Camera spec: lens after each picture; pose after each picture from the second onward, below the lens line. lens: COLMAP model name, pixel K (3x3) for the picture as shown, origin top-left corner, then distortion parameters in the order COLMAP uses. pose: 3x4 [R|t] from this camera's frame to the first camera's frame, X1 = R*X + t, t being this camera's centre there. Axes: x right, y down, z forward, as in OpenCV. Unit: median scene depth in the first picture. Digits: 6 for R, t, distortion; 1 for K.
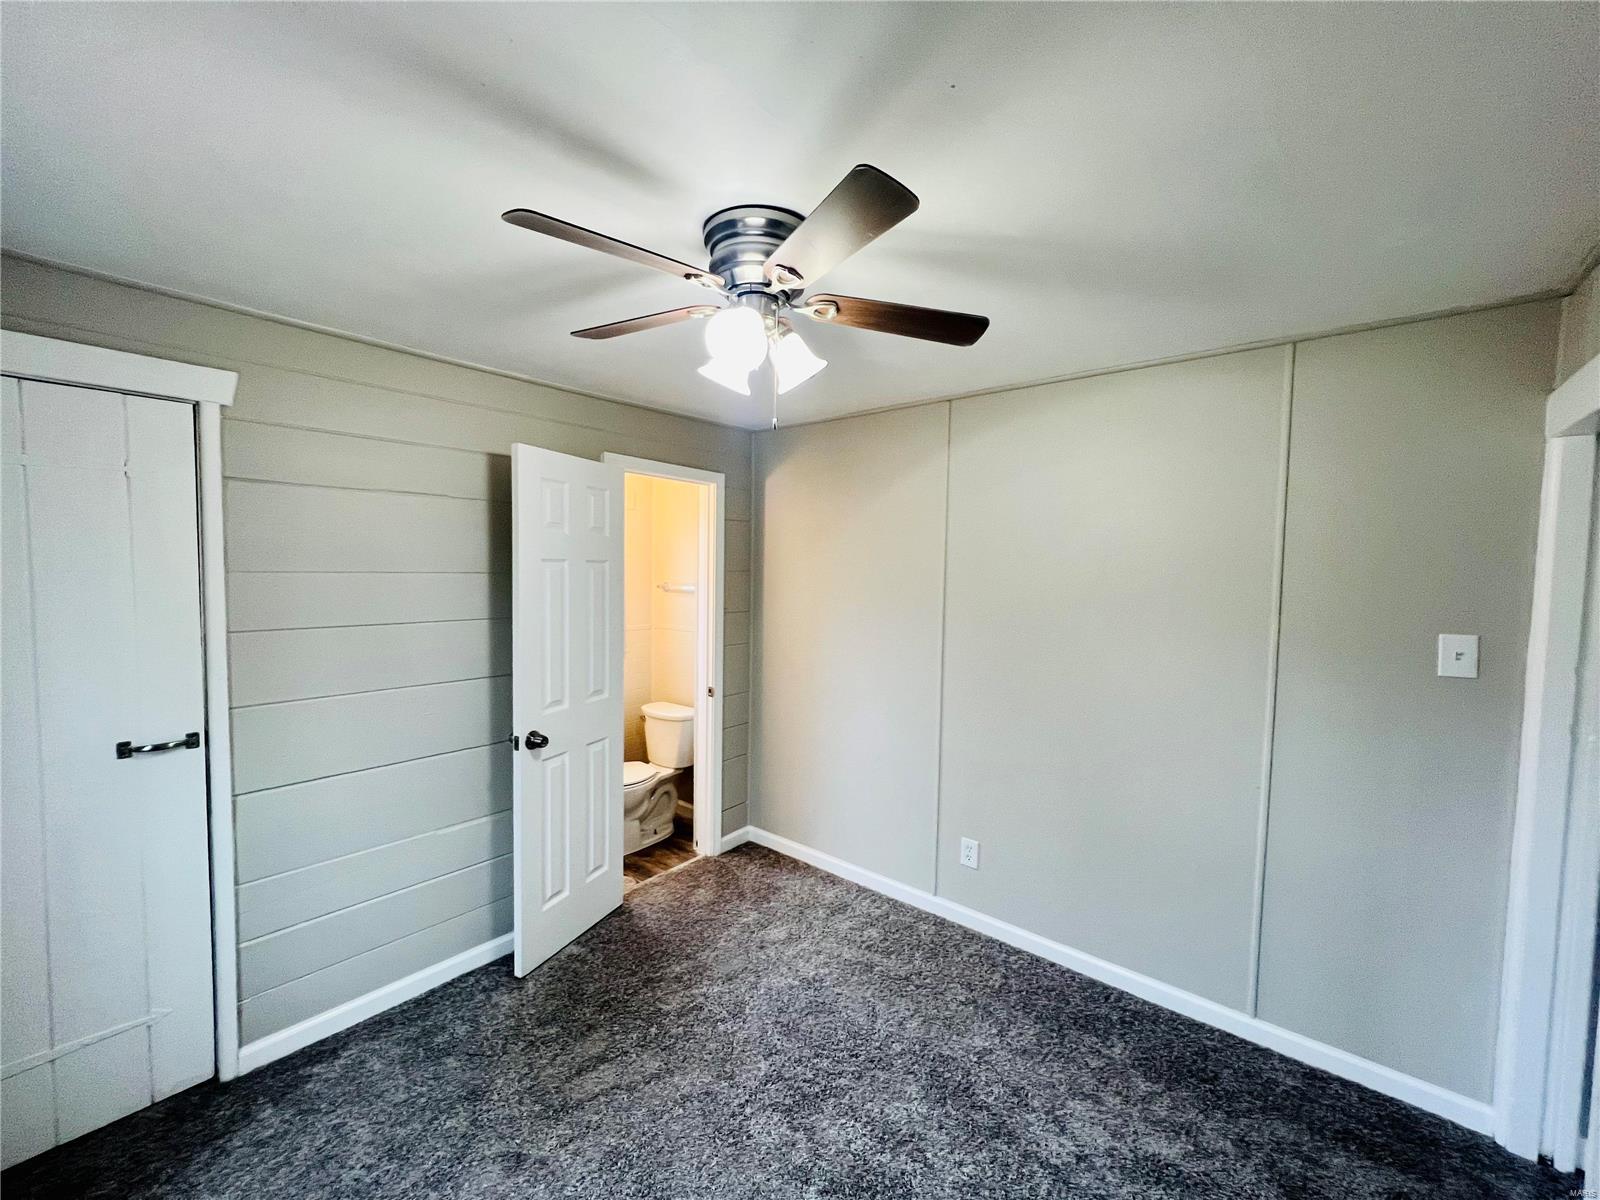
lens RADIAL K [[648.6, 0, 800.0], [0, 648.6, 600.0], [0, 0, 1]] dist [0.024454, 0.000116]
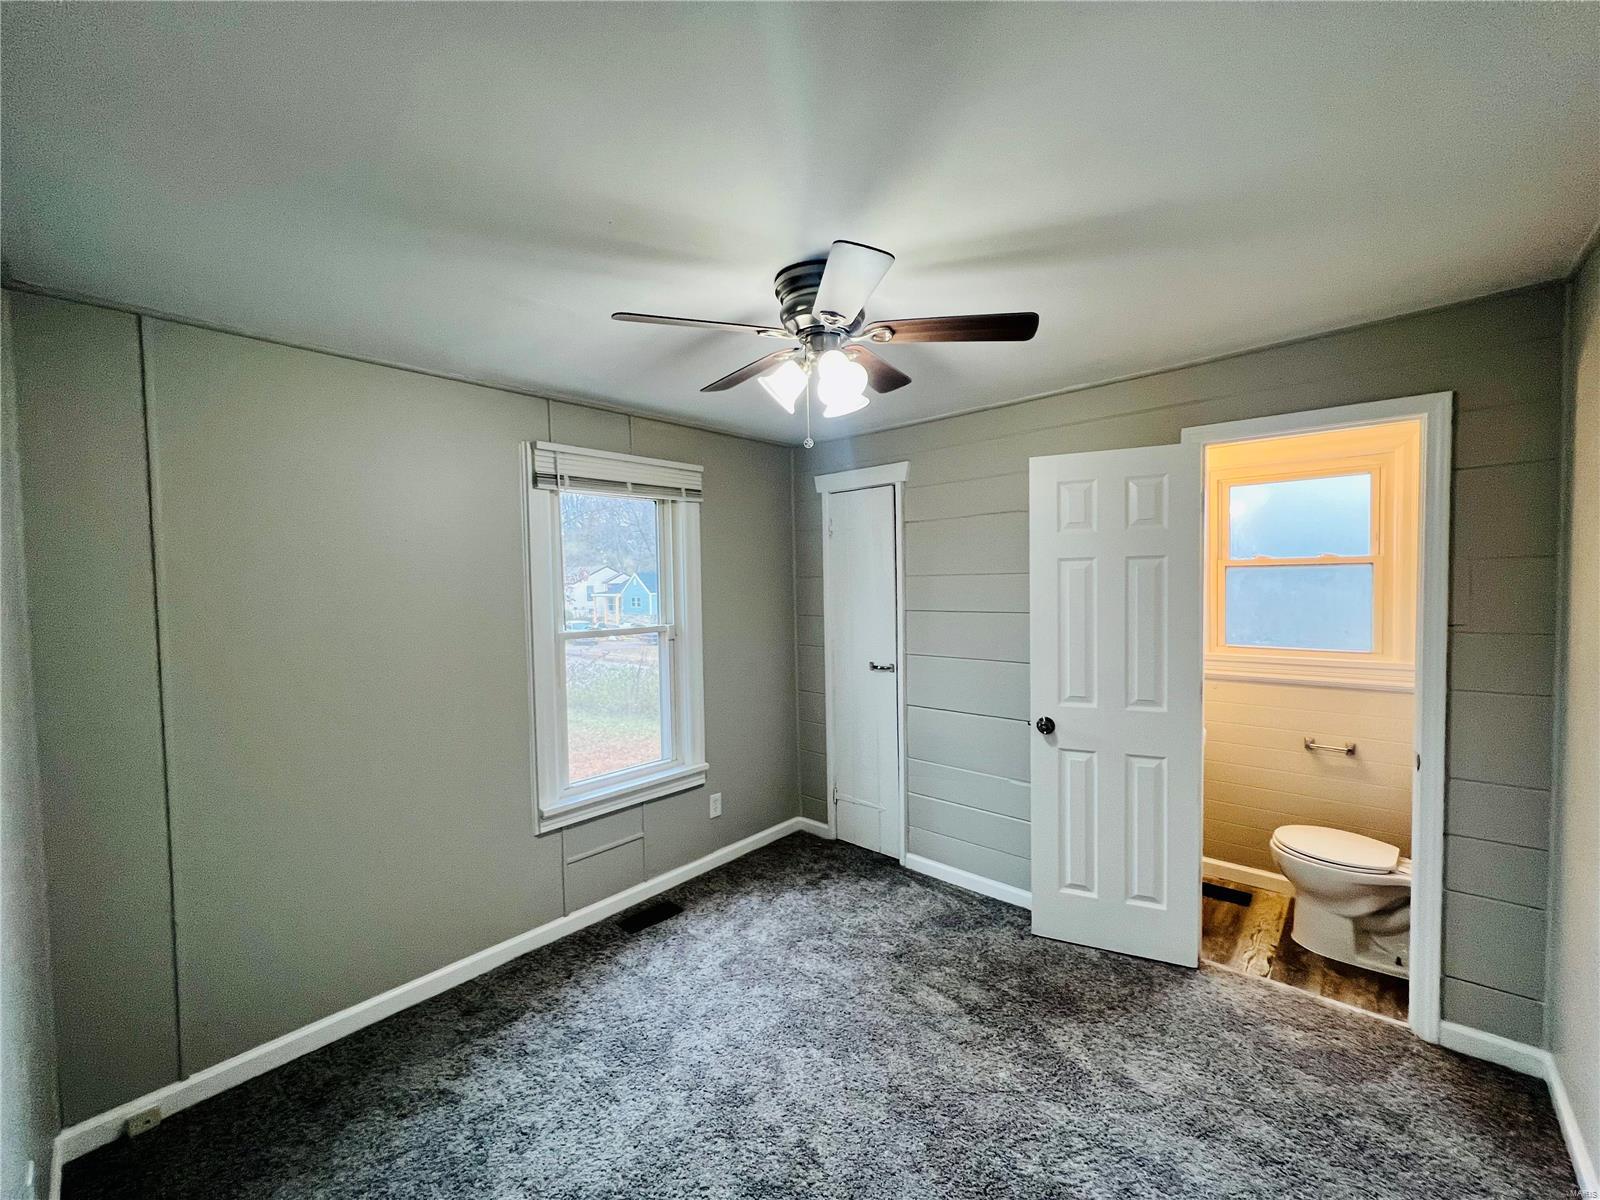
lens RADIAL K [[639.9, 0, 801.8], [0, 639.9, 602.9], [0, 0, 1]] dist [0.001648, 0.000121]
pose [[-0.035176, 0.019752, -0.999186, 0.779544], [-0.031840, 0.999275, 0.020874, 0.001693], [0.998874, 0.032548, -0.034522, 0.732164]]
